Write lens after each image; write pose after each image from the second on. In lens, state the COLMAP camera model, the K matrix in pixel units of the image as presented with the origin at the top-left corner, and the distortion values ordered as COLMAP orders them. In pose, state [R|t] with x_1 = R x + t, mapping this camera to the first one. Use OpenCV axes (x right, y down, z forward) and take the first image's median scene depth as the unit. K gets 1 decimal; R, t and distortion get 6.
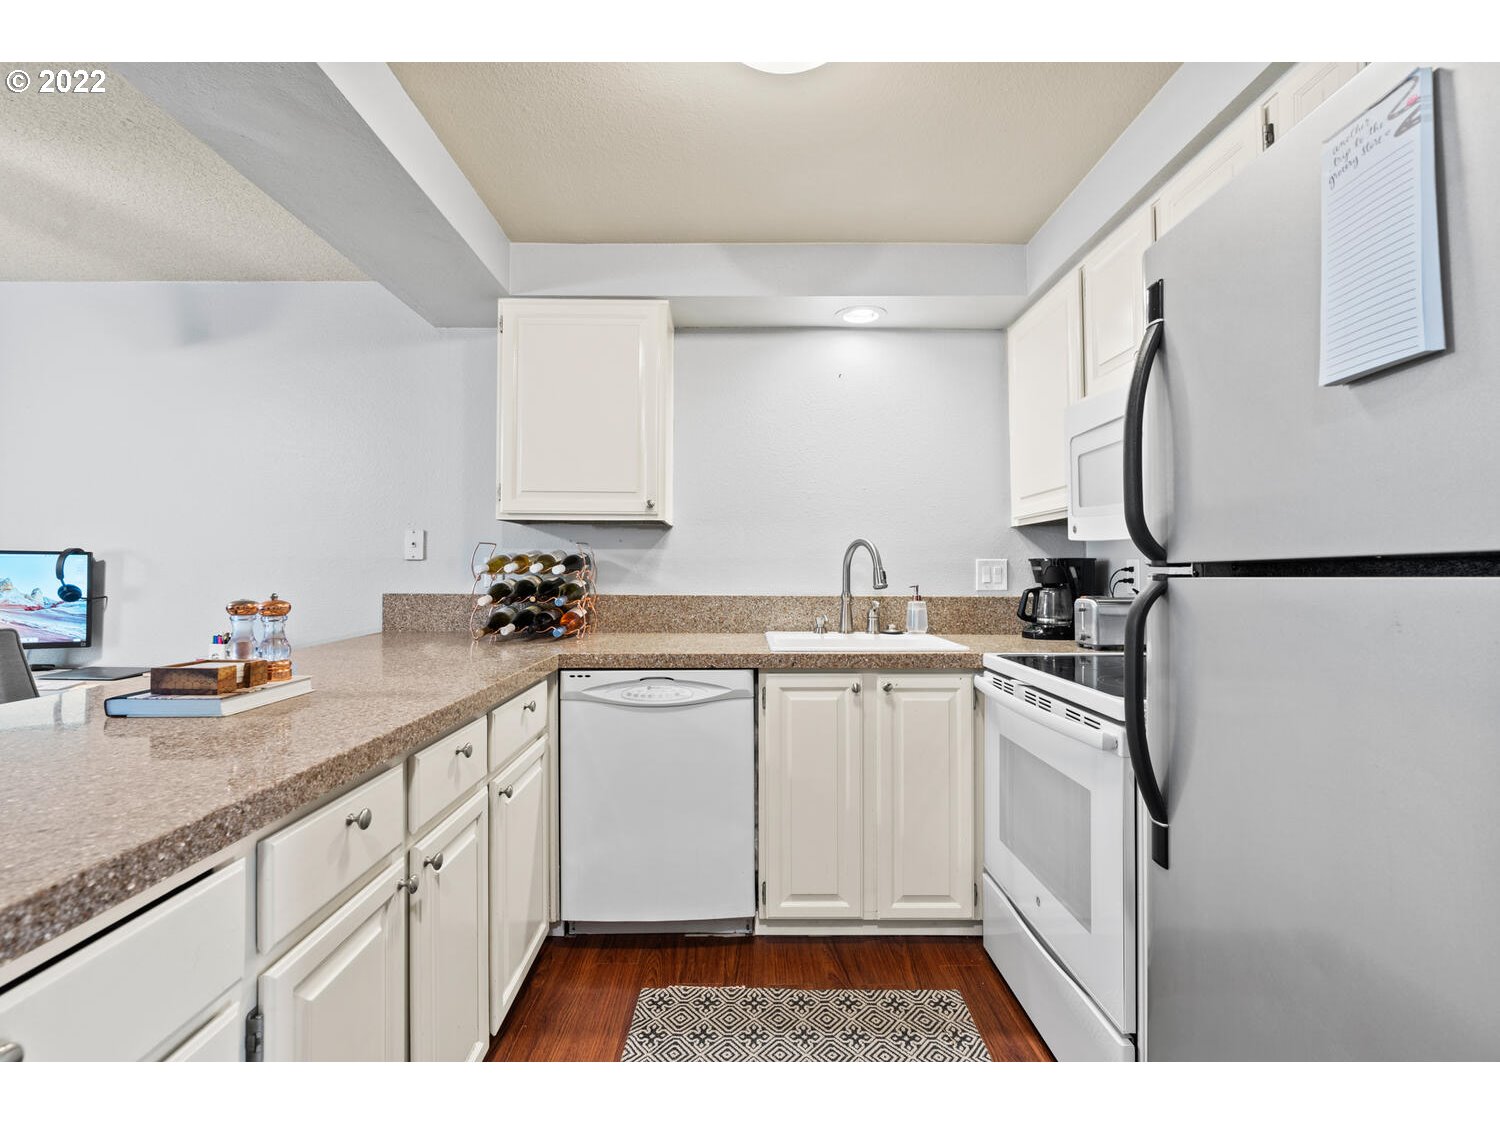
lens RADIAL K [[689.1, 0, 754.2], [0, 689.1, 578.0], [0, 0, 1]] dist [0.001401, 0.000179]
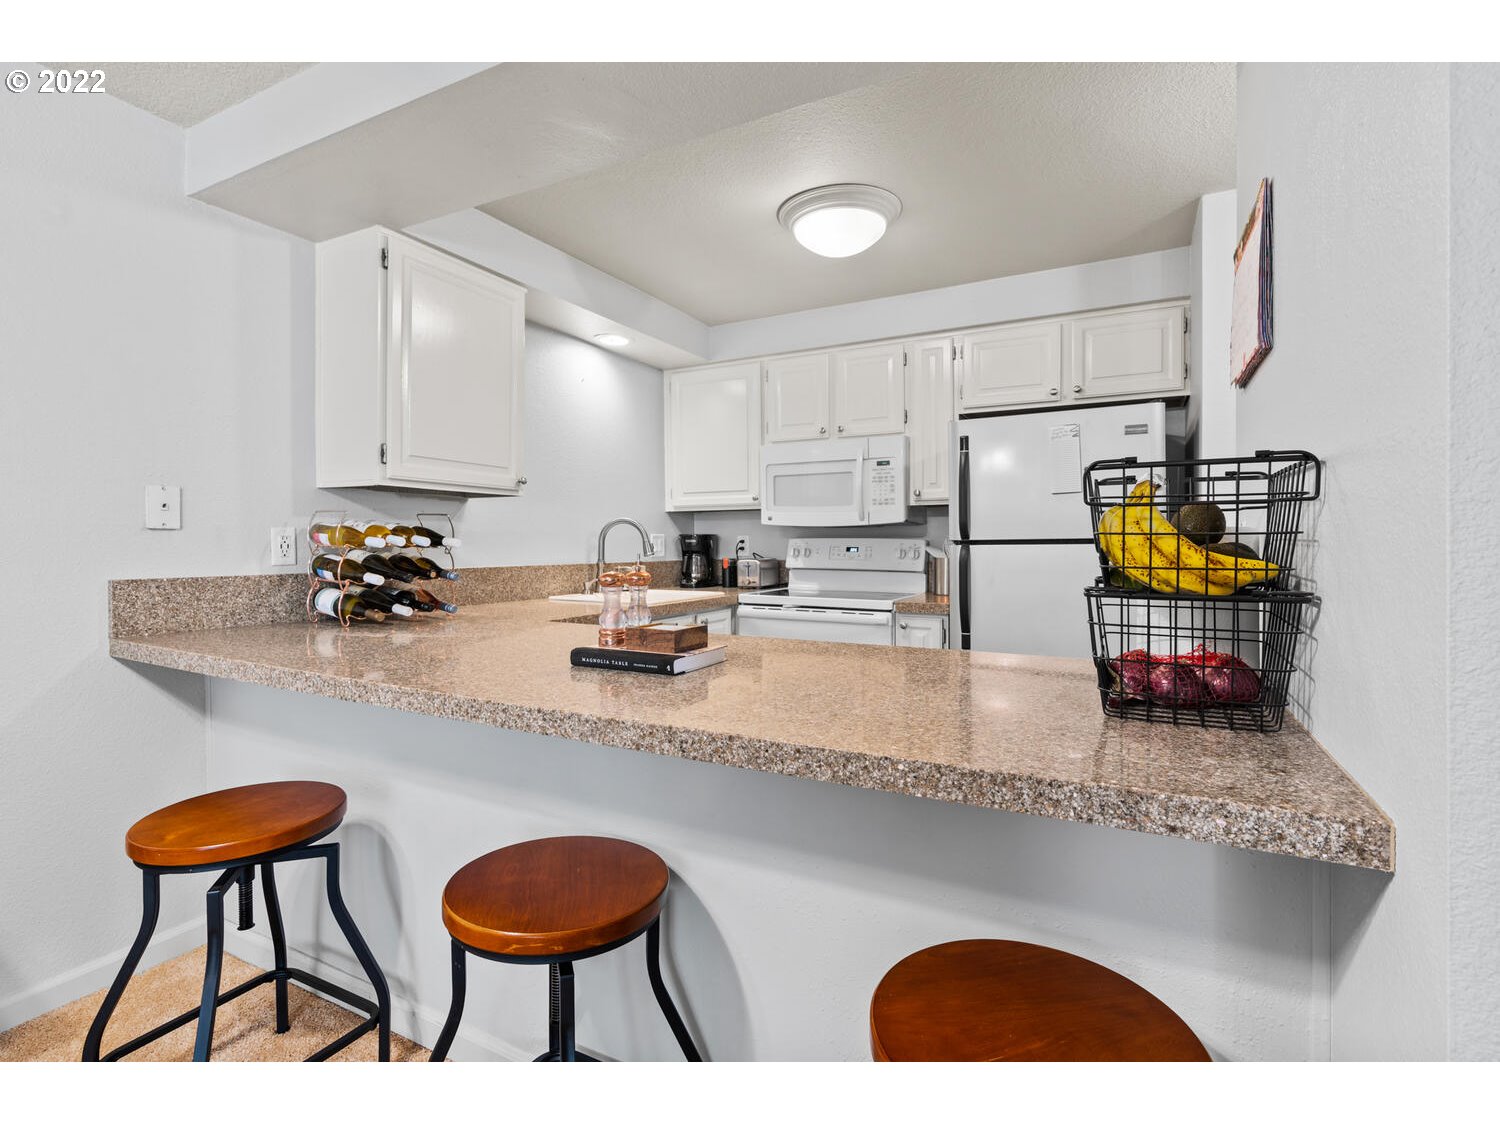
lens RADIAL K [[689.1, 0, 754.2], [0, 689.1, 578.0], [0, 0, 1]] dist [0.001401, 0.000179]
pose [[0.479334, -0.047534, 0.876344, -0.827476], [0.011449, 0.998786, 0.047913, -0.003646], [-0.877558, -0.012933, 0.479297, 0.160648]]
